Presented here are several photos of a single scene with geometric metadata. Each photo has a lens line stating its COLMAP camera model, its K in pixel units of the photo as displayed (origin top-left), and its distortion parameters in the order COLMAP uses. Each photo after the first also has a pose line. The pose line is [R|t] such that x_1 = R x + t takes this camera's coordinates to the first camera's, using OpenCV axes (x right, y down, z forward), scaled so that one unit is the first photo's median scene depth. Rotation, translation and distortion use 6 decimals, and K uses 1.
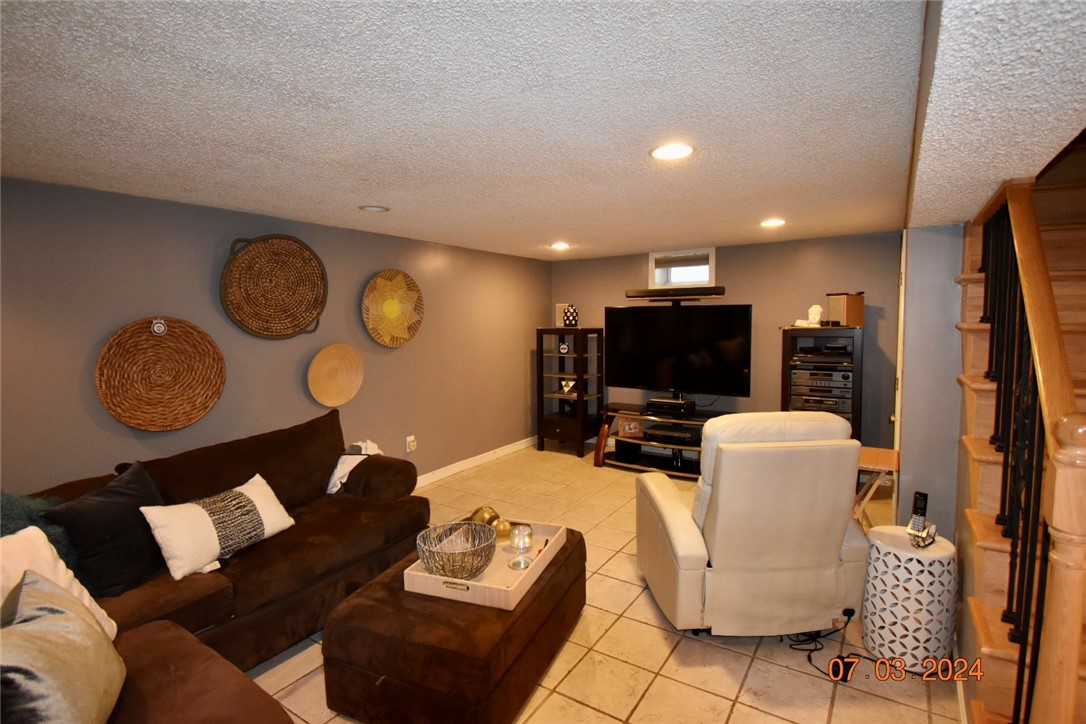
lens RADIAL K [[511.8, 0, 543.0], [0, 511.8, 358.5], [0, 0, 1]] dist [-0.024468, -0.000426]
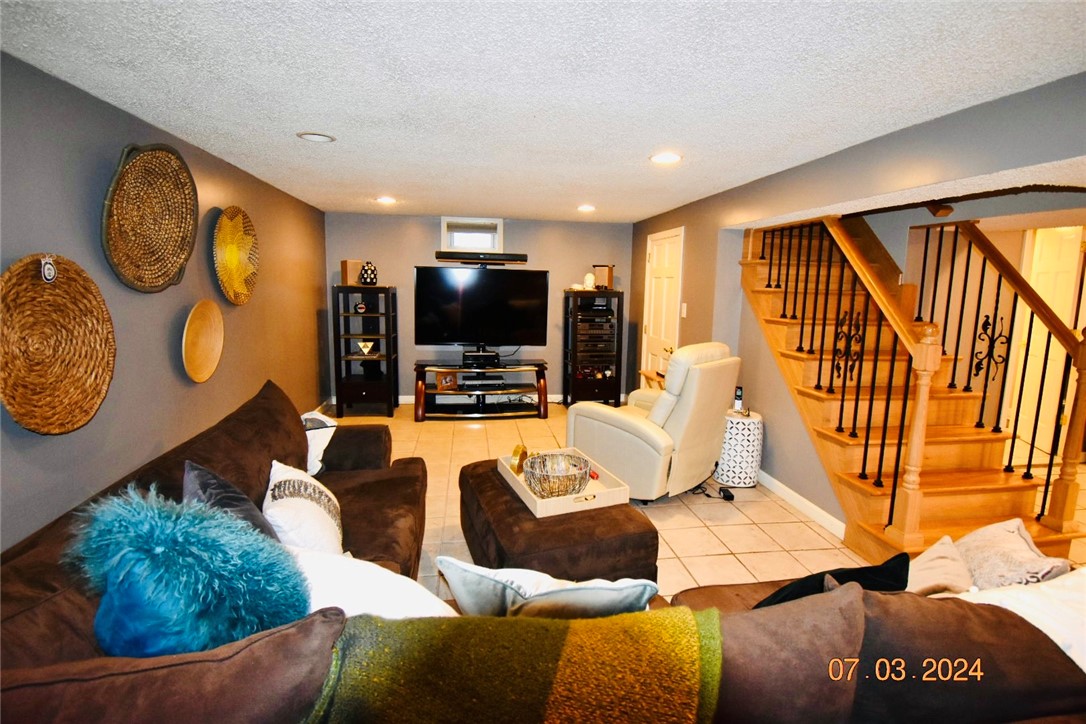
lens RADIAL K [[516.4, 0, 539.5], [0, 516.4, 356.5], [0, 0, 1]] dist [0.015005, -0.030294]
pose [[0.744764, -0.066372, 0.664019, -0.417026], [0.021423, 0.996907, 0.075619, 0.005791], [-0.666984, -0.042093, 0.743882, 0.065130]]
